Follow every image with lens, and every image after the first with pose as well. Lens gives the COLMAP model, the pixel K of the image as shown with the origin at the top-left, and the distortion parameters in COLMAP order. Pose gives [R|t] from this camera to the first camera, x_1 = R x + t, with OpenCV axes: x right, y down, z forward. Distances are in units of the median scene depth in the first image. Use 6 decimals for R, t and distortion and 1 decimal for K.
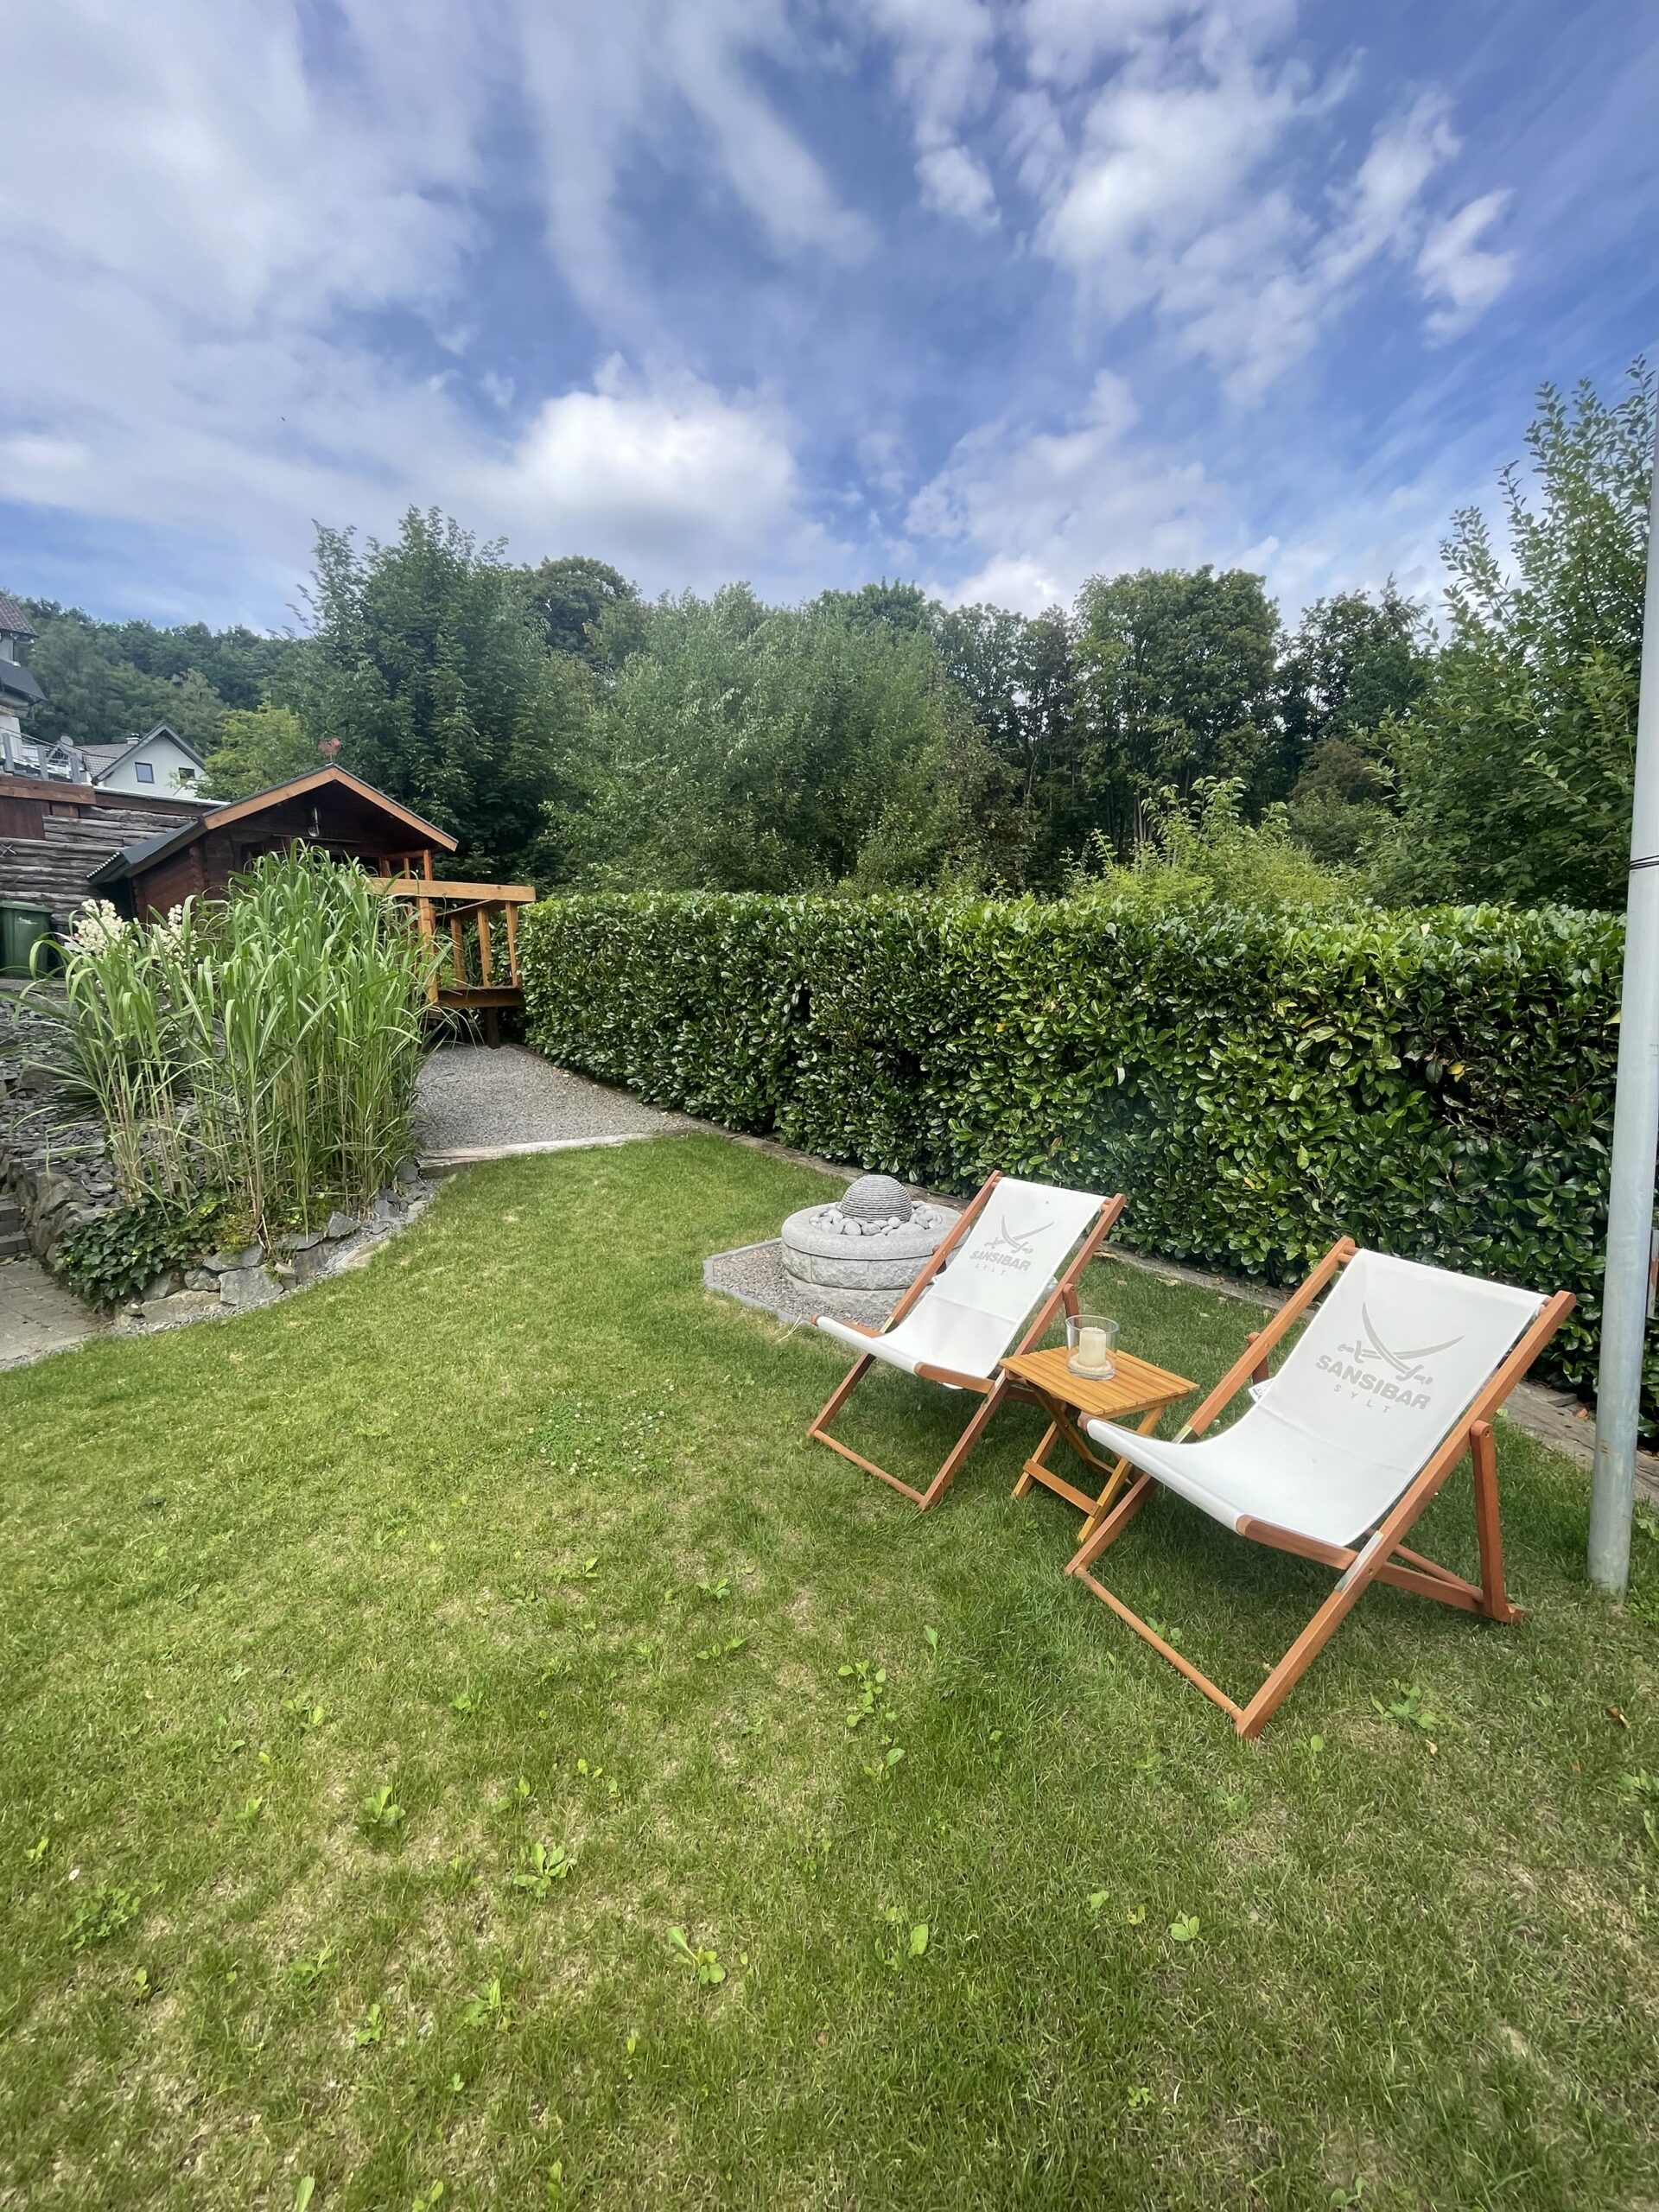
lens RADIAL K [[888.6, 0, 829.1], [0, 888.6, 1106.8], [0, 0, 1]] dist [-0.001895, -0.000076]
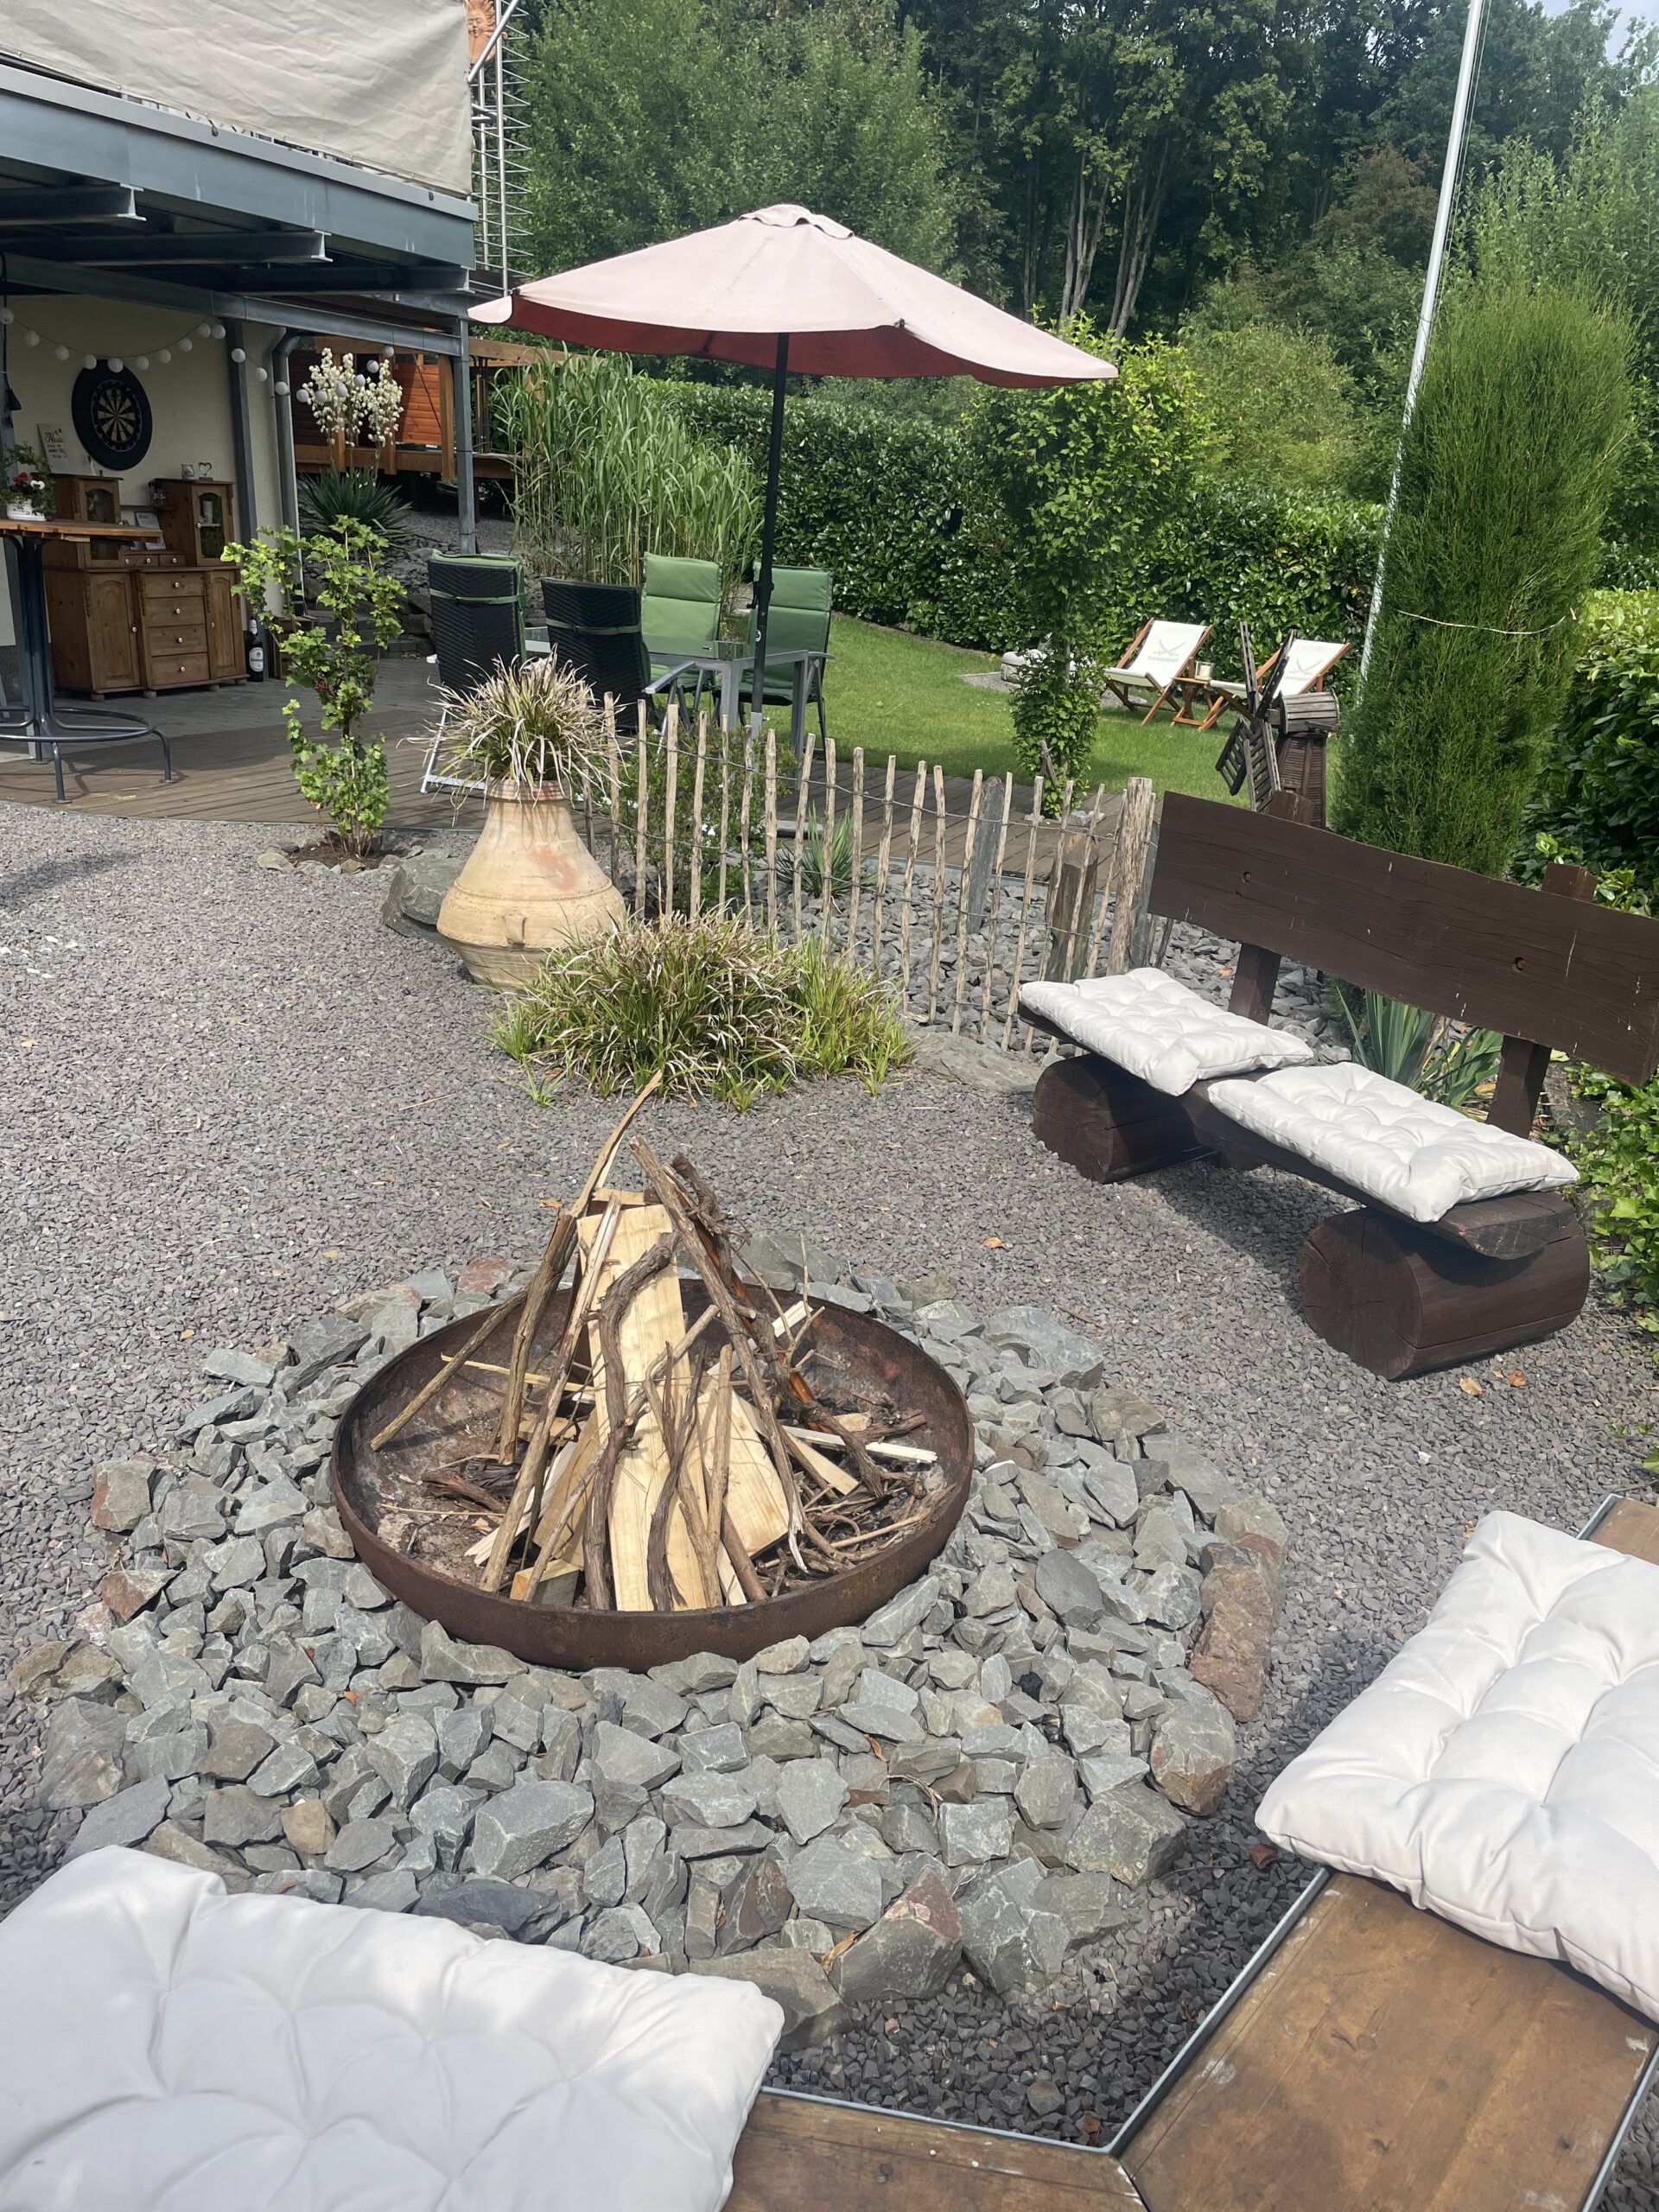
lens RADIAL K [[1660.9, 0, 830.0], [0, 1660.9, 1106.2], [0, 0, 1]] dist [0.046103, -0.003899]
pose [[0.967858, 0.012384, 0.251192, -1.118336], [-0.070040, 0.972546, 0.221920, 0.267431], [-0.241548, -0.232381, 0.942154, -2.067803]]
